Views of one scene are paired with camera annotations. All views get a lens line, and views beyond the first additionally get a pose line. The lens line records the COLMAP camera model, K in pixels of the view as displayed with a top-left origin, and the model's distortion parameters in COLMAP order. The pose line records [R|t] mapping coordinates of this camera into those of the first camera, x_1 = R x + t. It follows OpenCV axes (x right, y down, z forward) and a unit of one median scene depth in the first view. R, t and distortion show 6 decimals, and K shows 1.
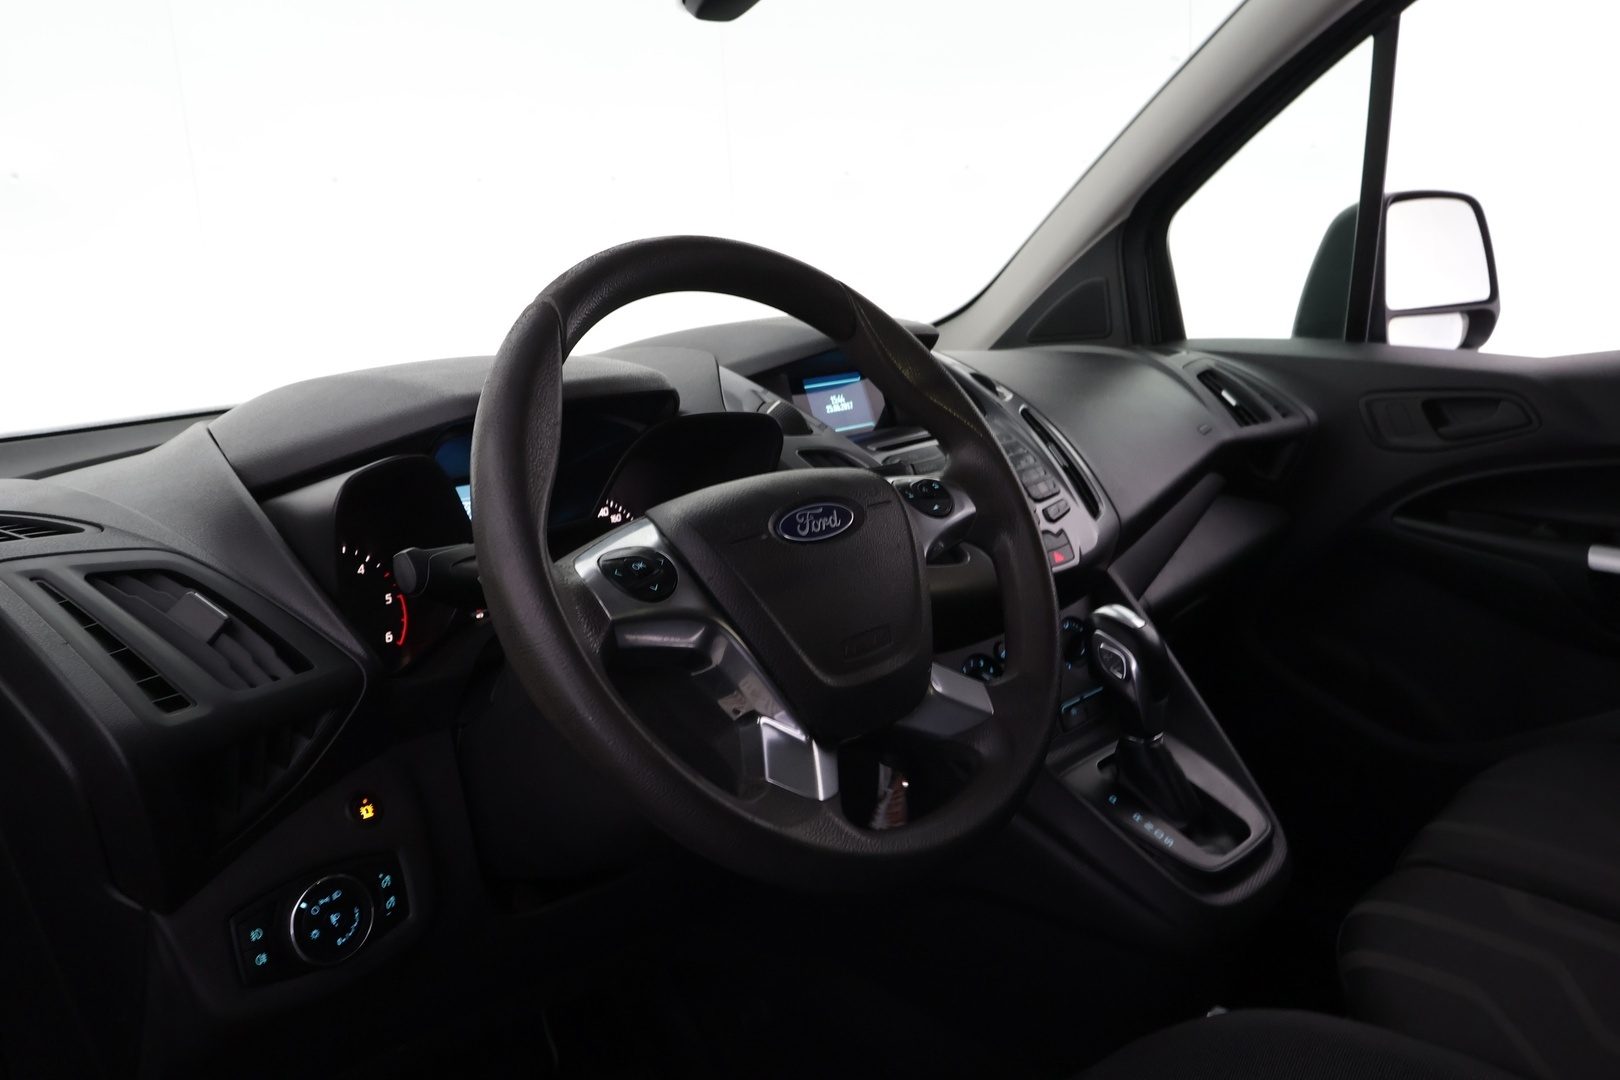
lens RADIAL K [[1266.3, 0, 807.8], [0, 1266.3, 533.0], [0, 0, 1]] dist [0.002909, 0.005307]
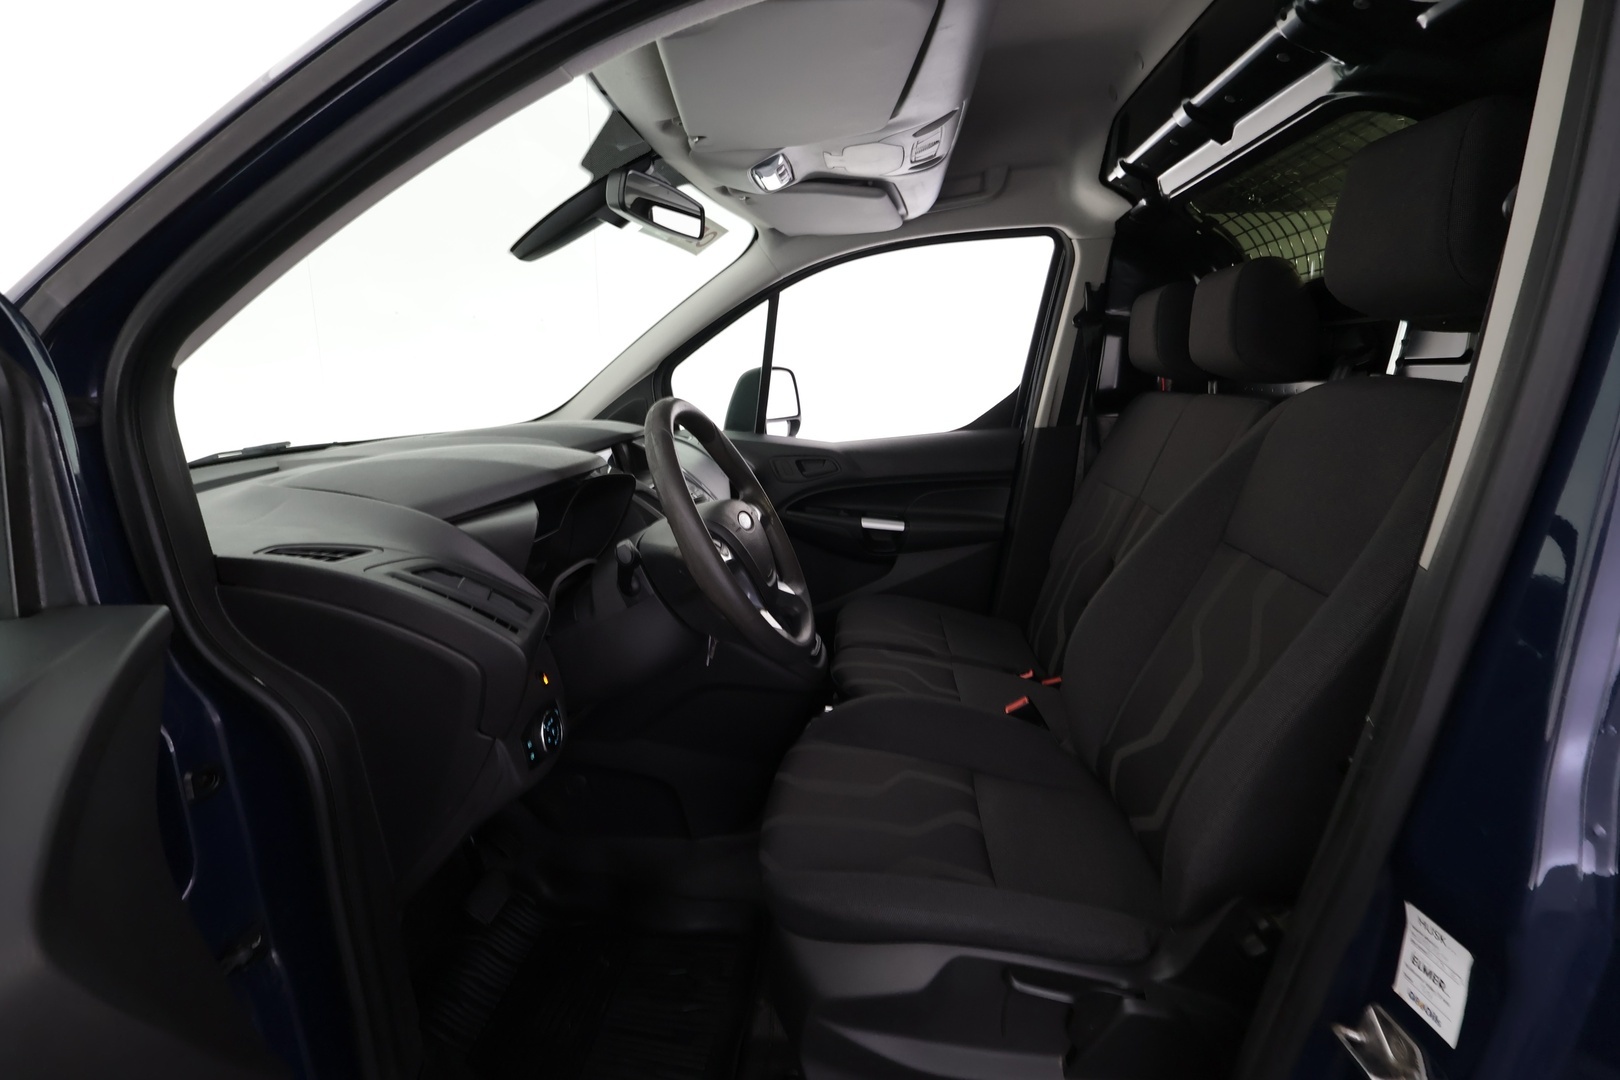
lens RADIAL K [[754.5, 0, 814.6], [0, 754.5, 542.6], [0, 0, 1]] dist [-0.001041, 0.001959]
pose [[0.776302, -0.078127, 0.625501, -0.357708], [0.069436, 0.996850, 0.038333, -0.005447], [-0.626526, 0.013675, 0.779281, -0.090653]]
